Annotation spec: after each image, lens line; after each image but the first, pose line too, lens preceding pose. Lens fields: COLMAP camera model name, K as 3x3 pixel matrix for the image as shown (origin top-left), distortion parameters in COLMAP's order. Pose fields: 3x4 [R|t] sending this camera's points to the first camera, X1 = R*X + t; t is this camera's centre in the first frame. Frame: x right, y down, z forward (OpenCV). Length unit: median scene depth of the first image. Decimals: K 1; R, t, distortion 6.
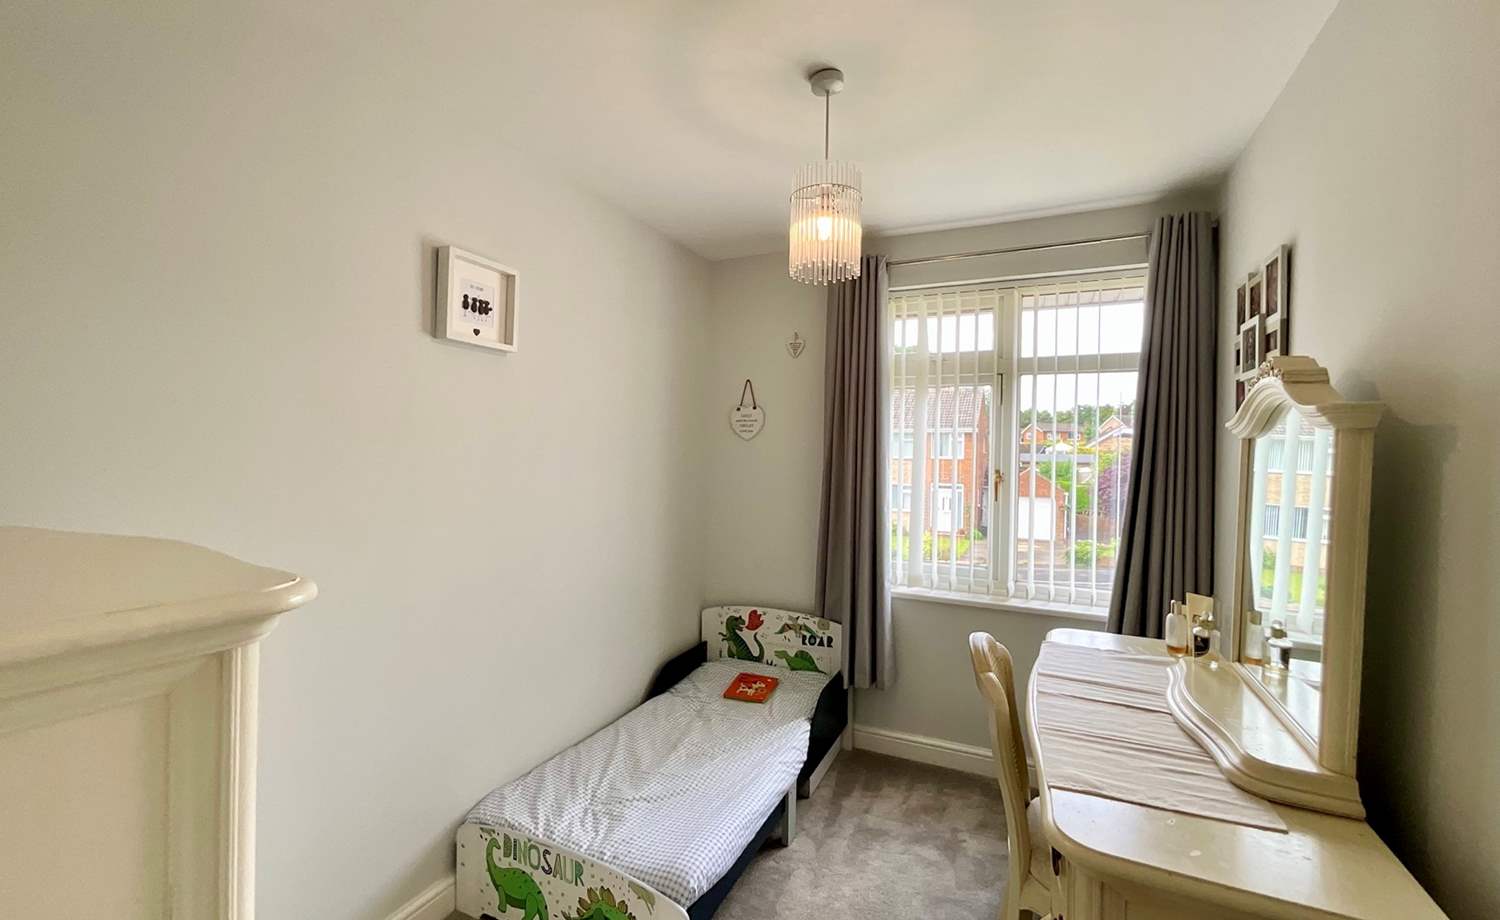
lens RADIAL K [[612.4, 0, 750.0], [0, 612.4, 460.0], [0, 0, 1]] dist [0.001227, 0.000075]
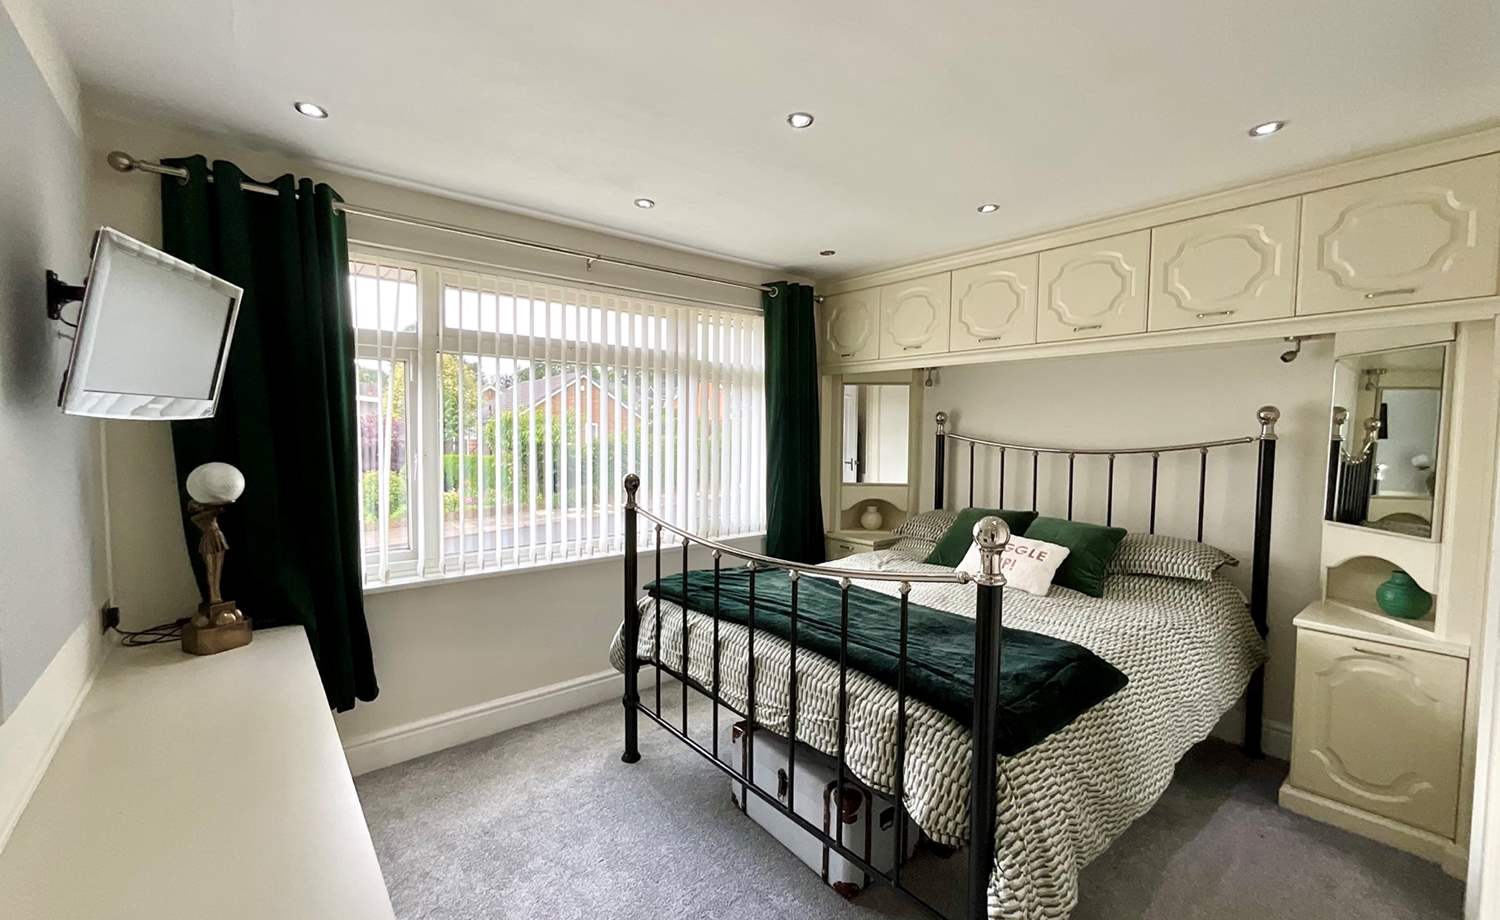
lens RADIAL K [[612.4, 0, 750.0], [0, 612.4, 460.0], [0, 0, 1]] dist [0.001227, 0.000075]
pose [[0.428680, -0.064555, 0.901147, -0.377380], [0.030453, 0.997910, 0.057000, -0.010028], [-0.902943, 0.003008, 0.429750, 0.174881]]
